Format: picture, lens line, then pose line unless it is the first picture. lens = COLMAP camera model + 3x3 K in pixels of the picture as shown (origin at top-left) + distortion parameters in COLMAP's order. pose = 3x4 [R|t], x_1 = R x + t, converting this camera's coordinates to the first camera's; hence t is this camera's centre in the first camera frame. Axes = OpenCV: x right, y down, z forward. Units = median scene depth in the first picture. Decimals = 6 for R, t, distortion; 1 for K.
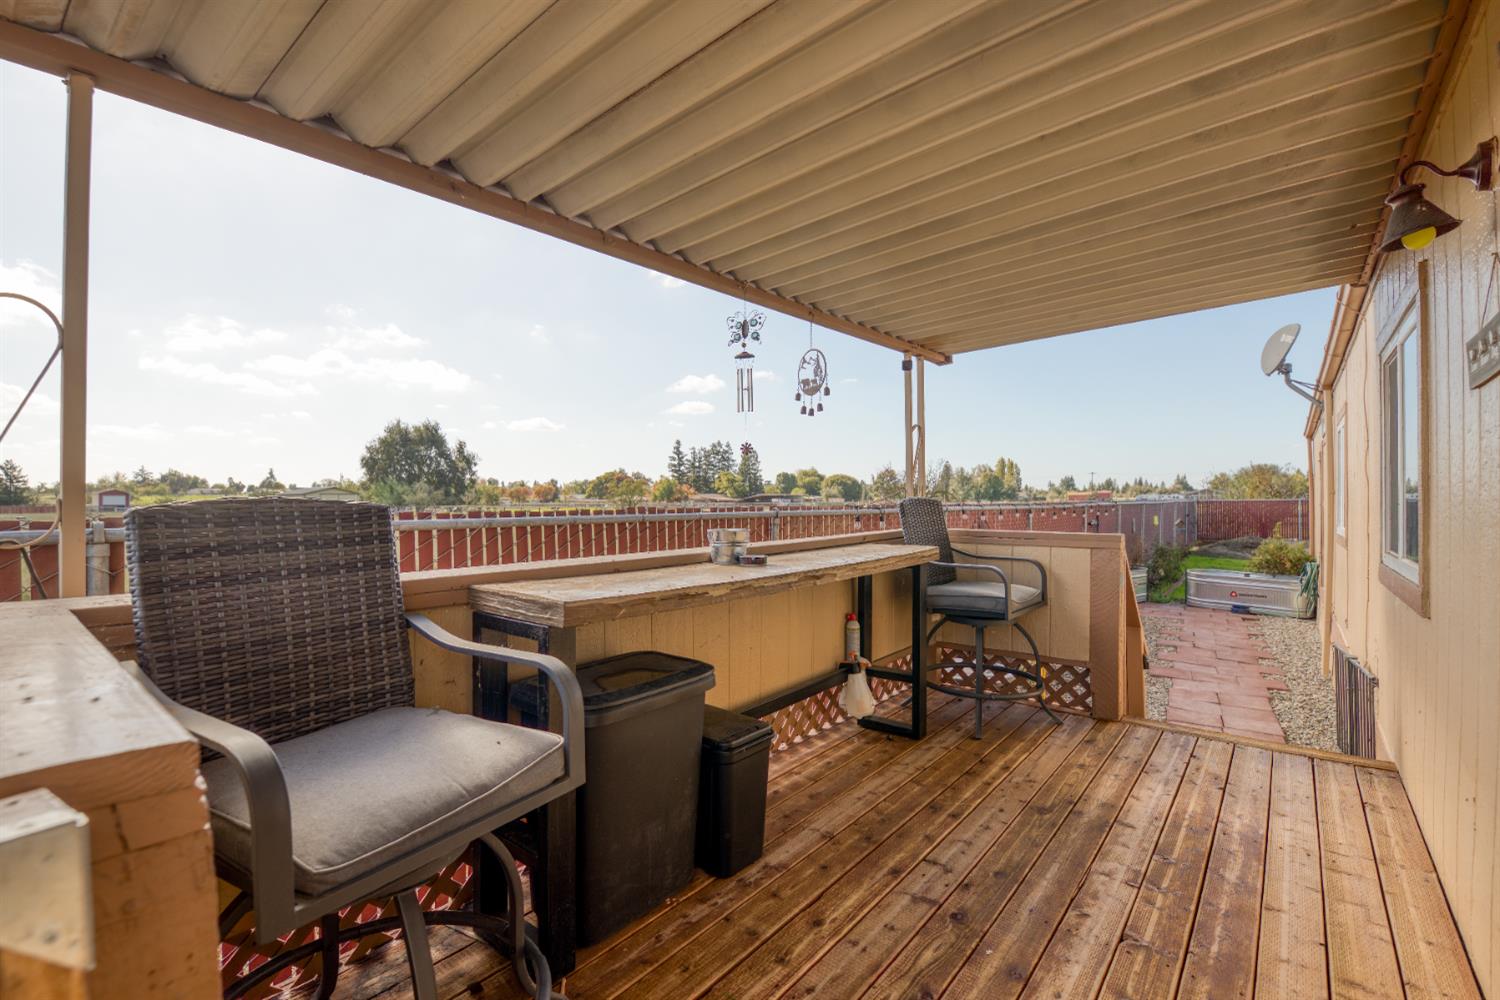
lens RADIAL K [[672.2, 0, 756.0], [0, 672.2, 493.5], [0, 0, 1]] dist [0.011227, -0.015925]
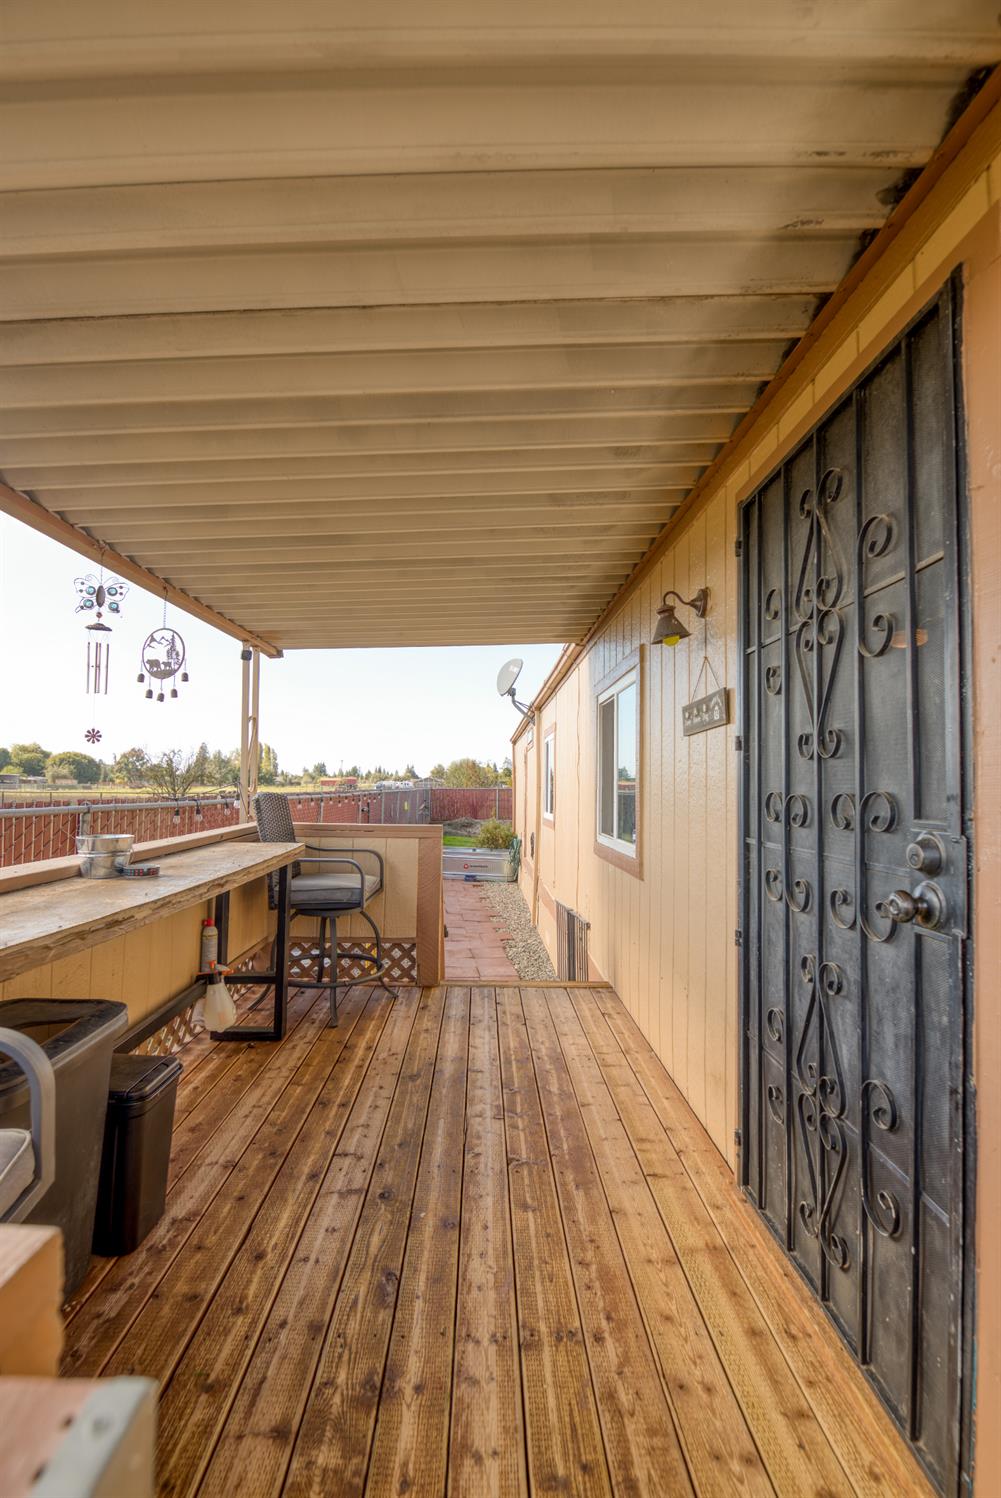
lens RADIAL K [[671.3, 0, 500.5], [0, 671.3, 749.0], [0, 0, 1]] dist [0.011227, -0.015925]
pose [[0.766140, 0.048275, 0.640857, -0.163073], [-0.020984, 0.998522, -0.050132, -0.018968], [-0.642331, 0.024961, 0.766021, 0.024415]]
